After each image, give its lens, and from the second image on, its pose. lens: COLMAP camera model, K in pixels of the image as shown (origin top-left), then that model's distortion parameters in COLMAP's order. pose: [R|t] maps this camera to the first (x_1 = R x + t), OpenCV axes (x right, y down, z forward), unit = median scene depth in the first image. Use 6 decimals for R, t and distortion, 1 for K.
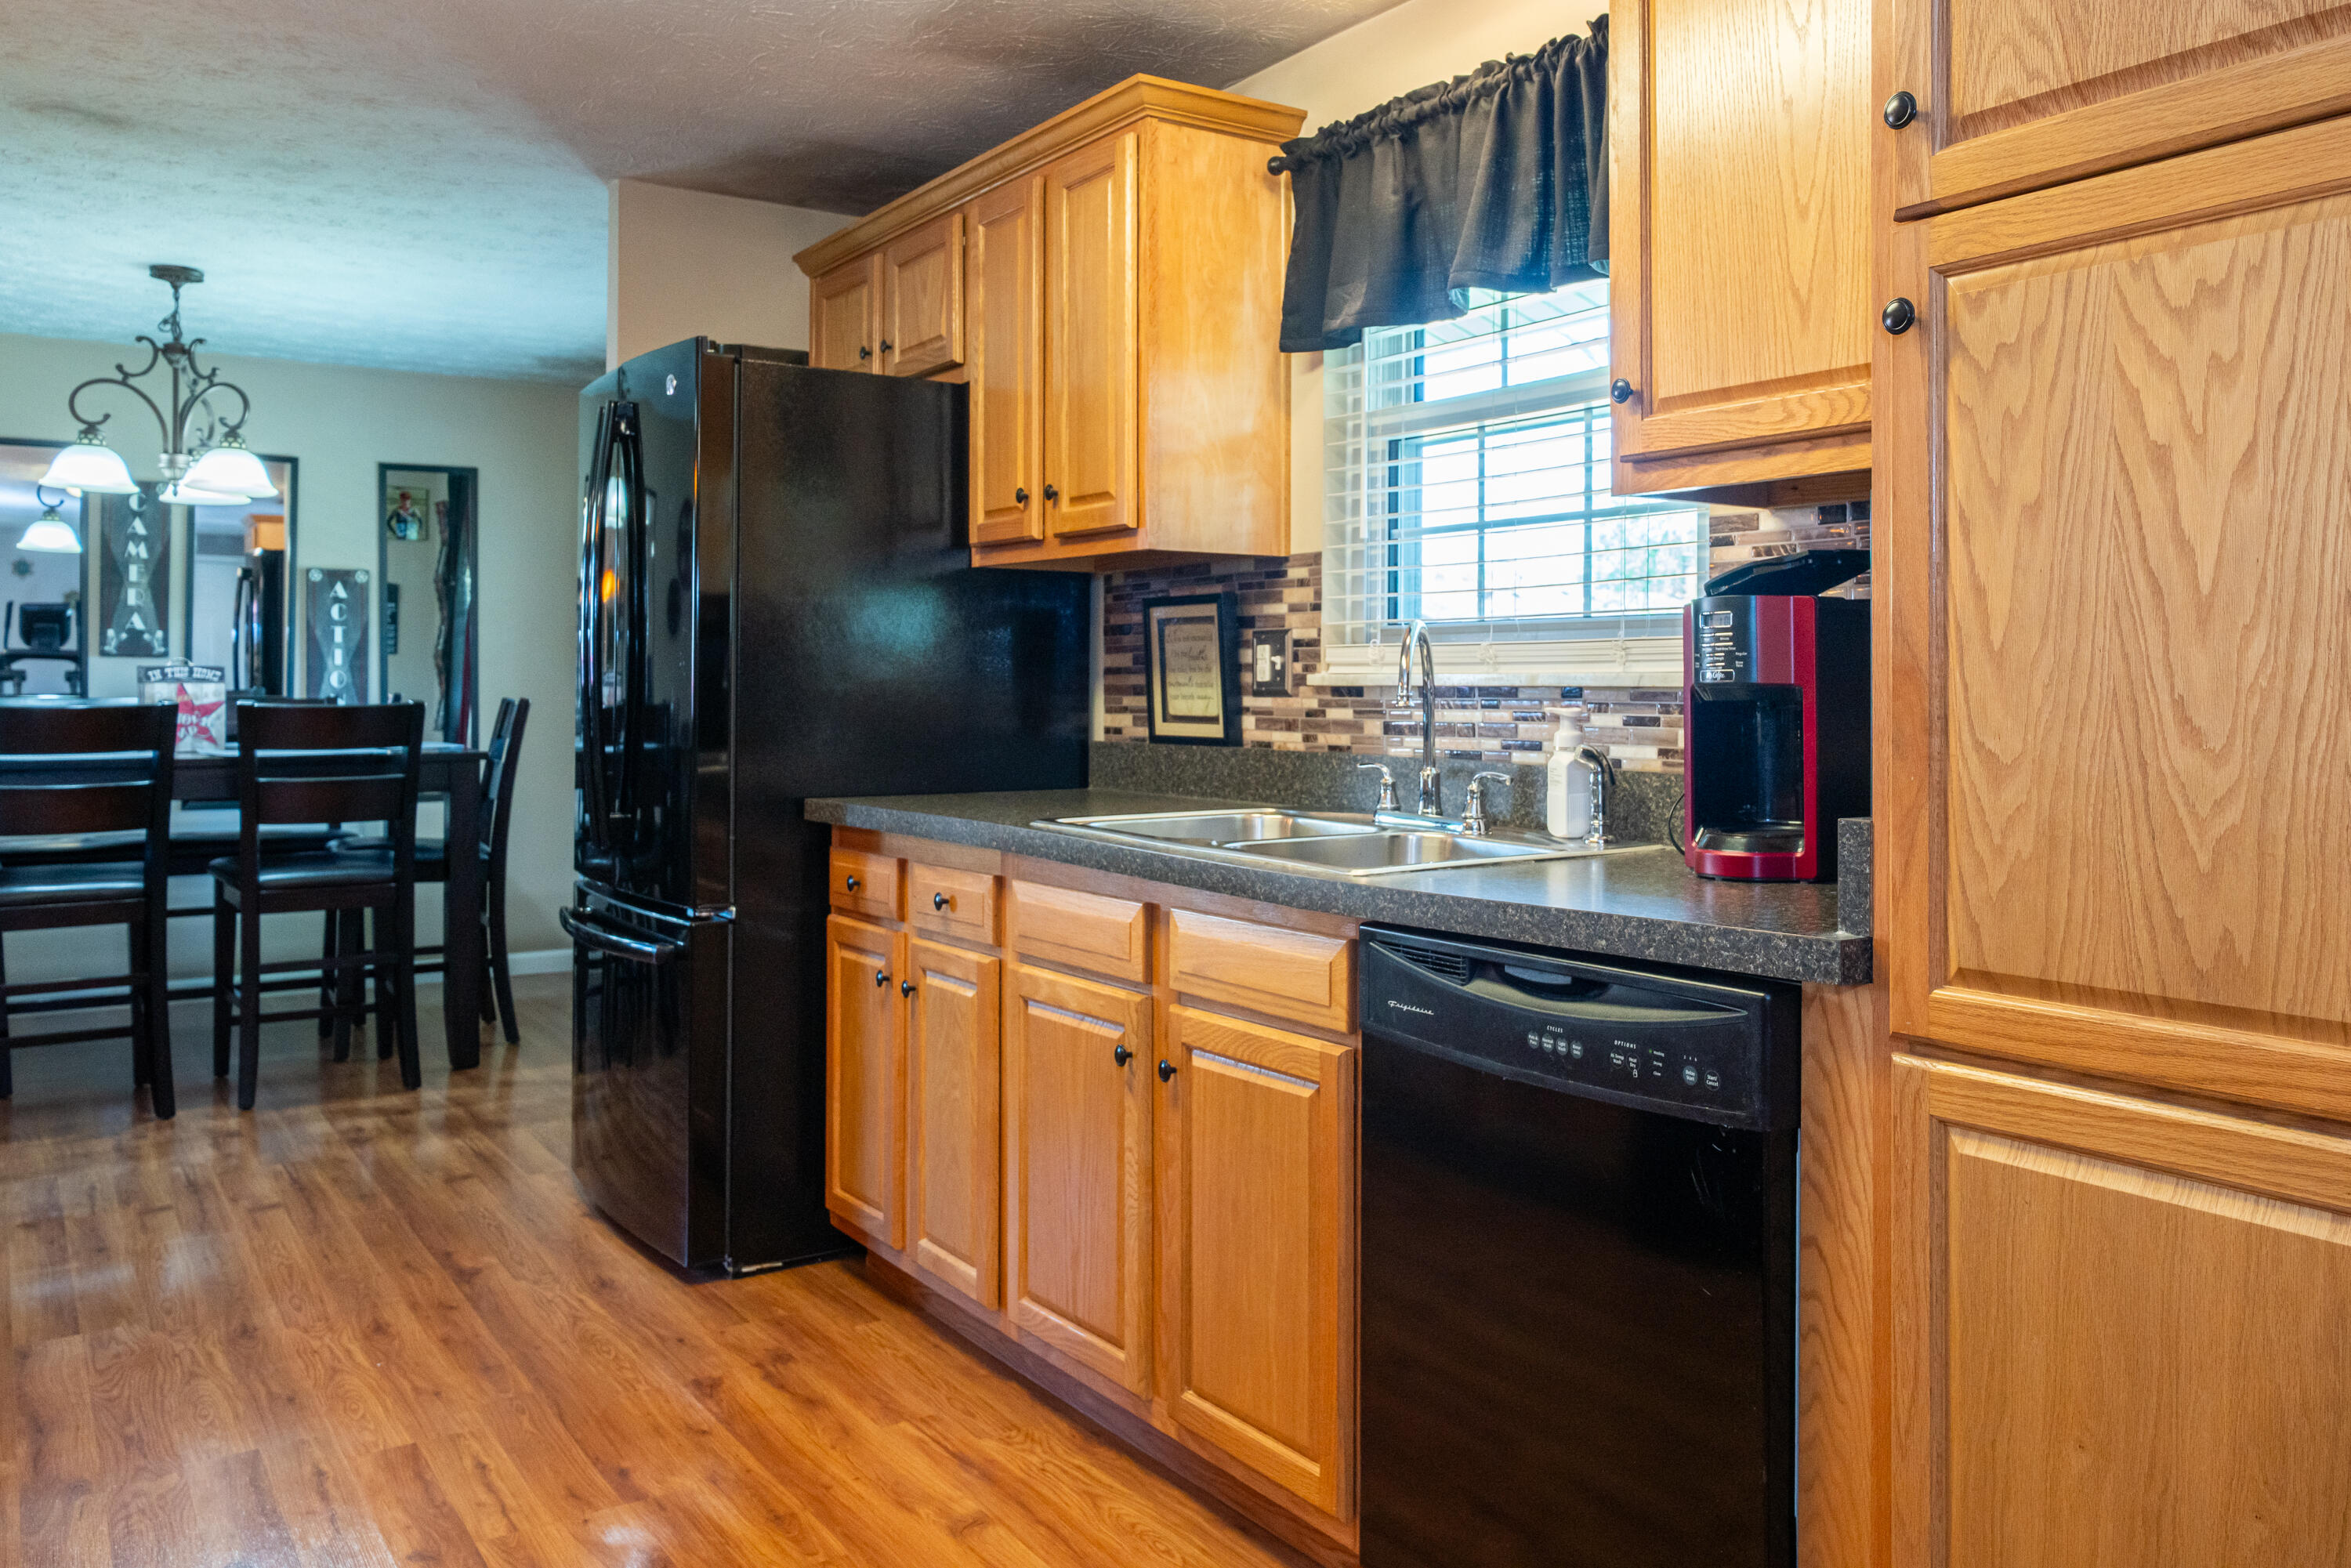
lens RADIAL K [[1789.7, 0, 1260.6], [0, 1789.7, 686.9], [0, 0, 1]] dist [-0.002896, -0.000500]
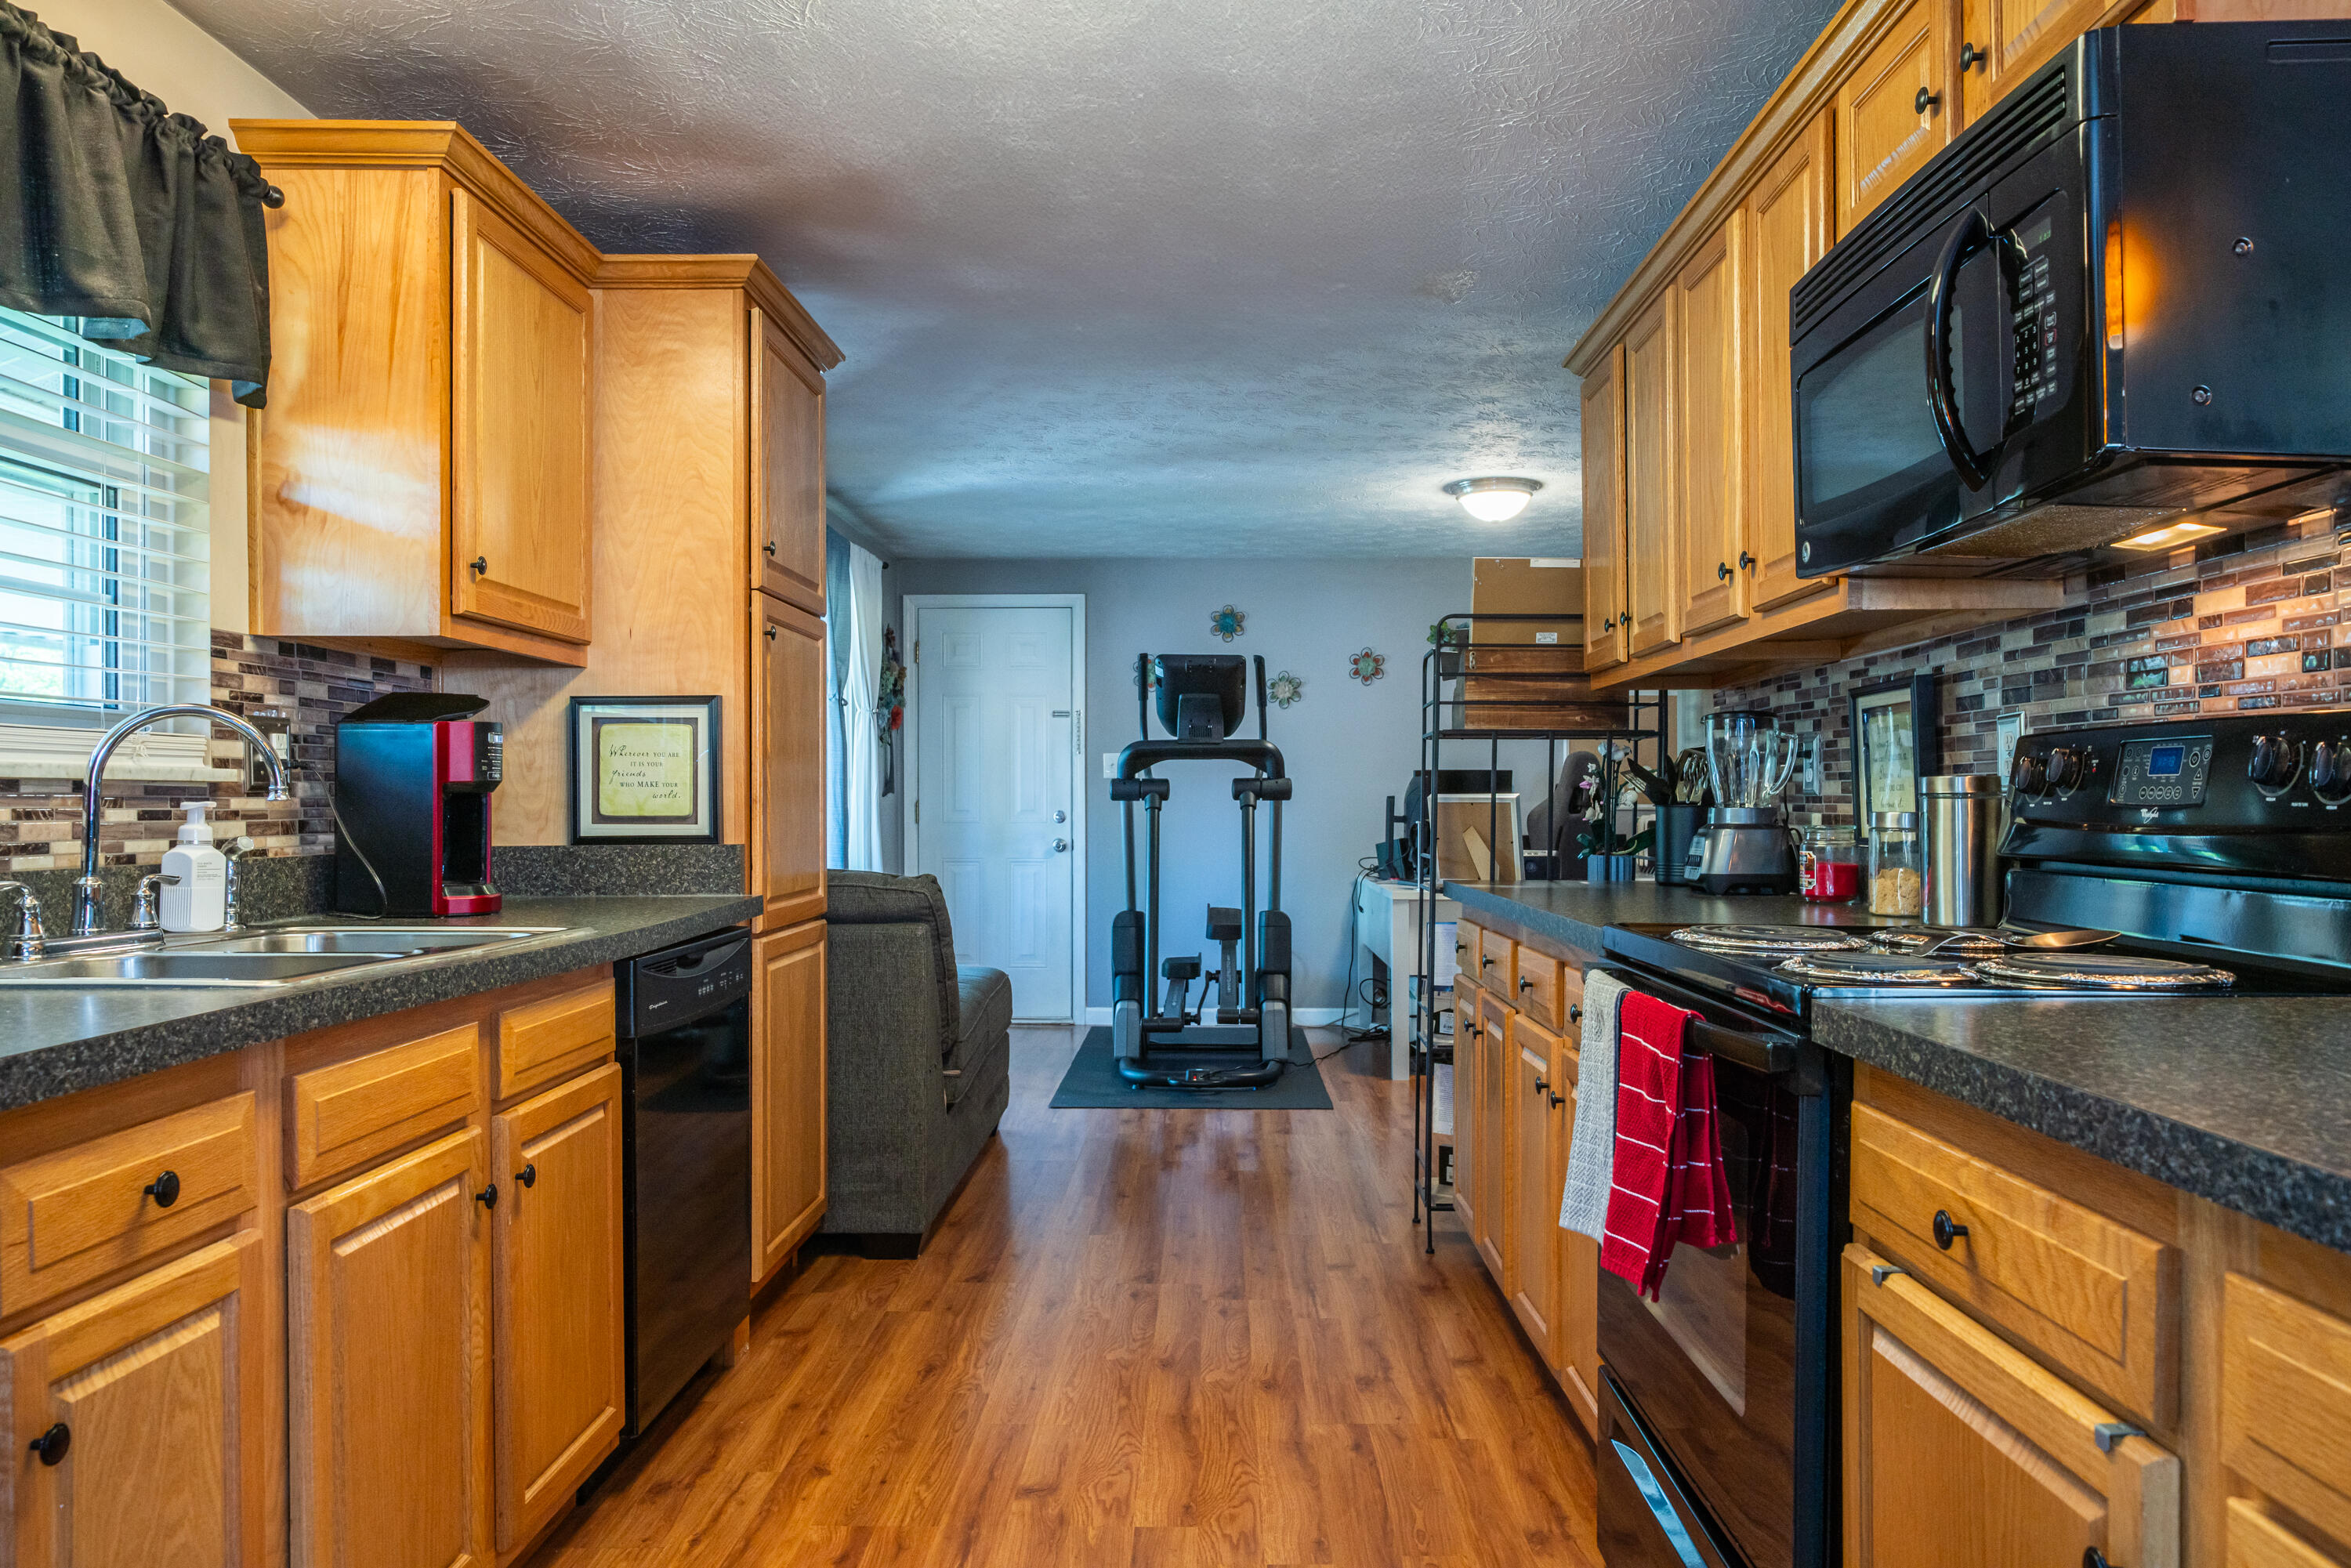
lens RADIAL K [[1555.2, 0, 1206.5], [0, 1555.2, 803.2], [0, 0, 1]] dist [-0.001258, 0.001683]
pose [[-0.810637, -0.001635, 0.585546, -0.600684], [0.001203, 0.999989, 0.004458, 0.007241], [-0.585547, 0.004318, -0.810627, 1.046888]]
